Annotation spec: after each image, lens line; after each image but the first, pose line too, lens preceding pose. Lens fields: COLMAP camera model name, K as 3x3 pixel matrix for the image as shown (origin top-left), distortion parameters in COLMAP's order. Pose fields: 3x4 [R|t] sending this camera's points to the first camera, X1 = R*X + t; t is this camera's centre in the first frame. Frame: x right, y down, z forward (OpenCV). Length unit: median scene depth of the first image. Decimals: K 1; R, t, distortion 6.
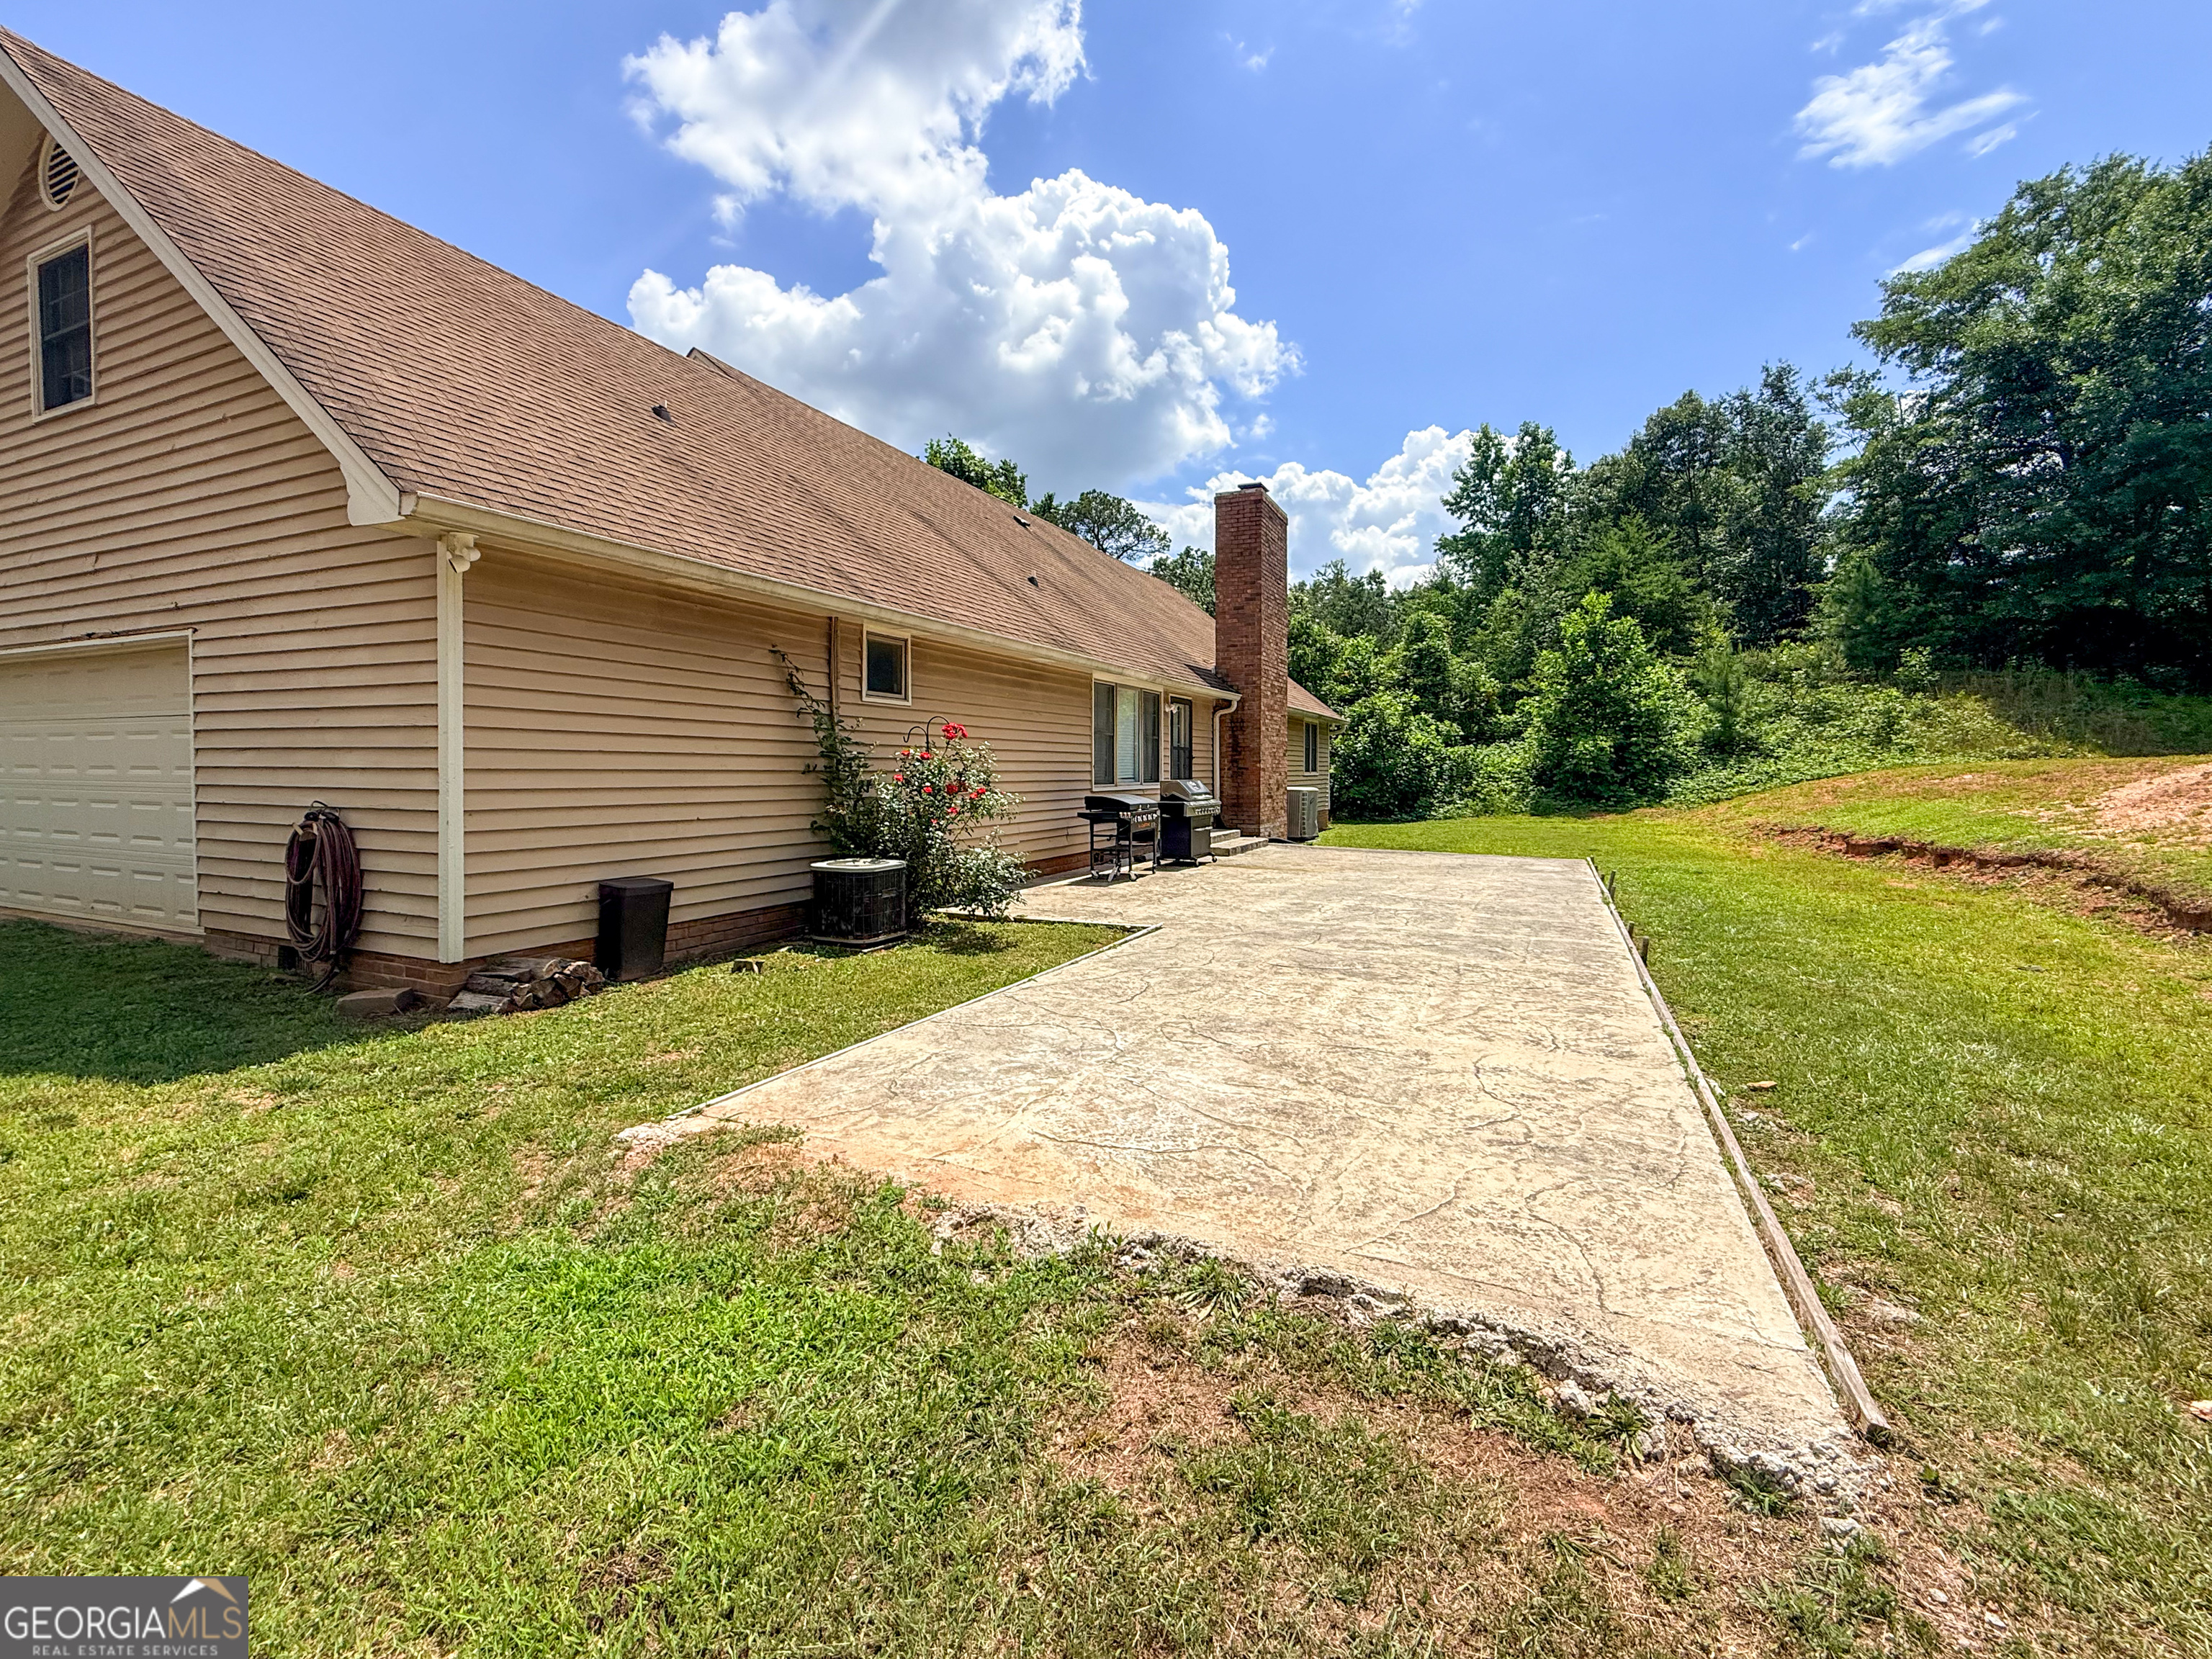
lens RADIAL K [[915.2, 0, 1113.2], [0, 915.2, 778.6], [0, 0, 1]] dist [0.000678, 0.000734]
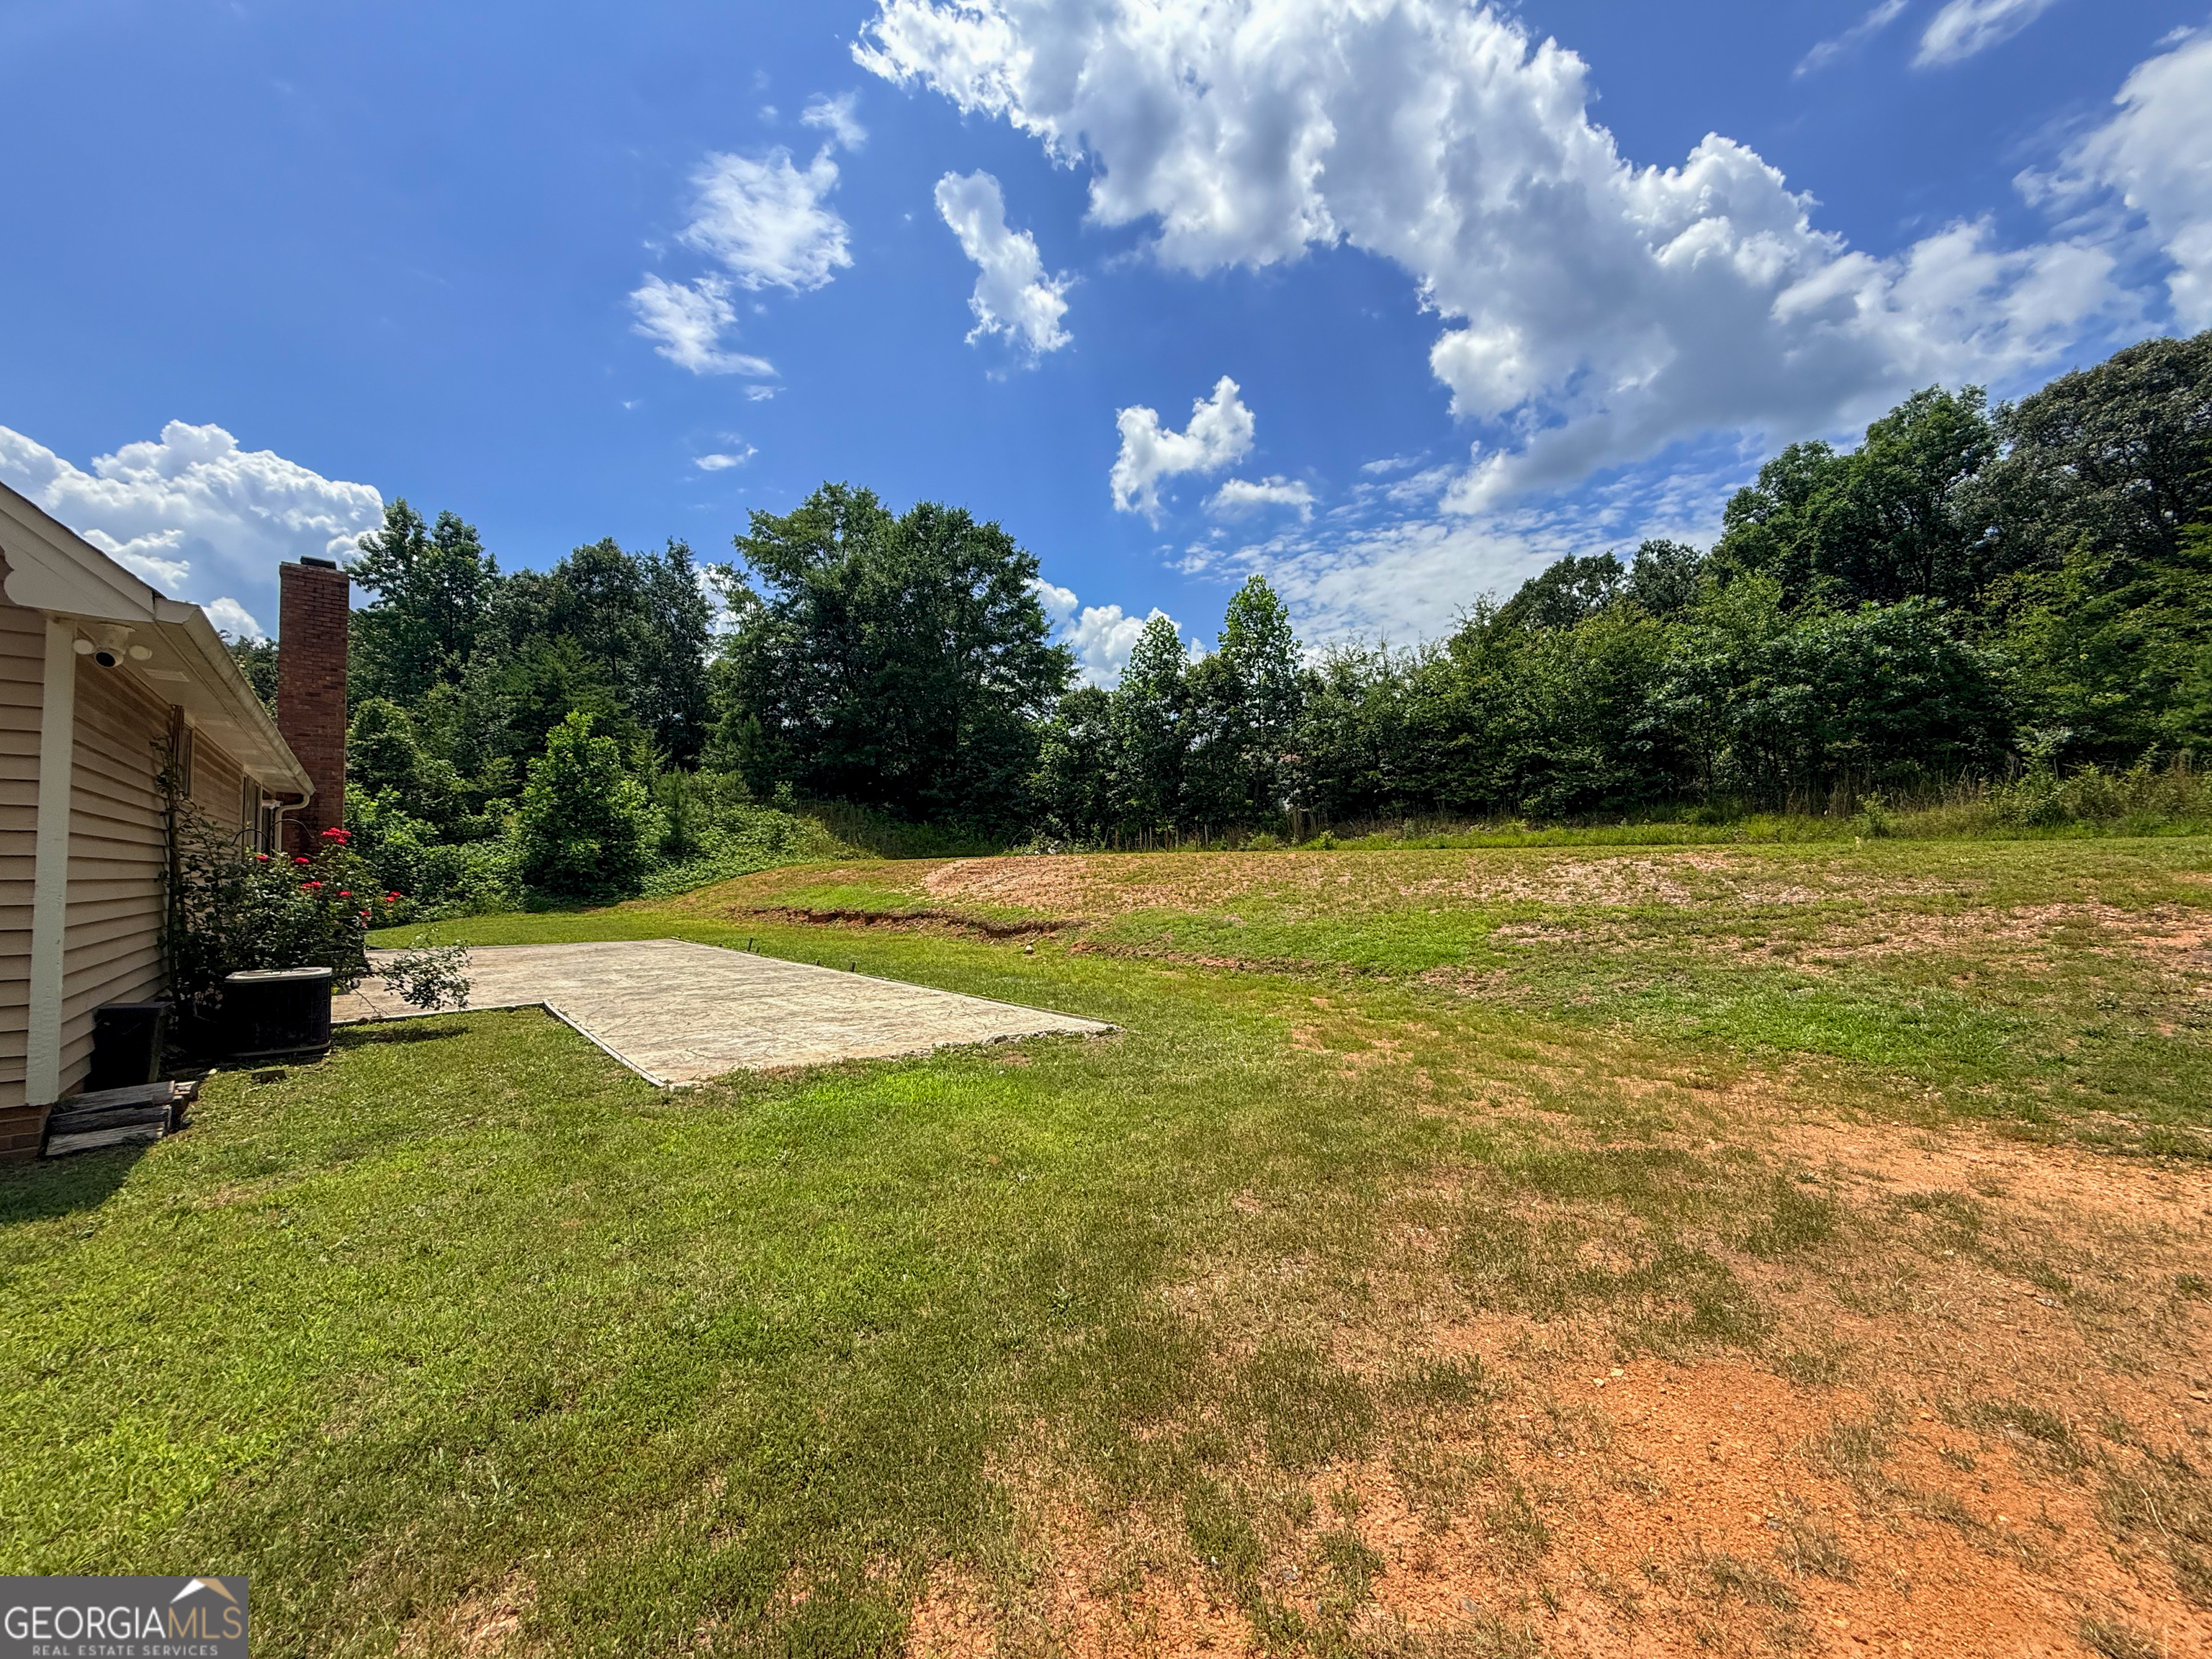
lens RADIAL K [[895.4, 0, 1106.0], [0, 895.4, 829.5], [0, 0, 1]] dist [0.000476, 0.000130]
pose [[0.425096, 0.030818, 0.904623, -0.163214], [0.016837, 0.998978, -0.041944, -0.000828], [-0.904992, 0.033061, 0.424143, -0.041200]]
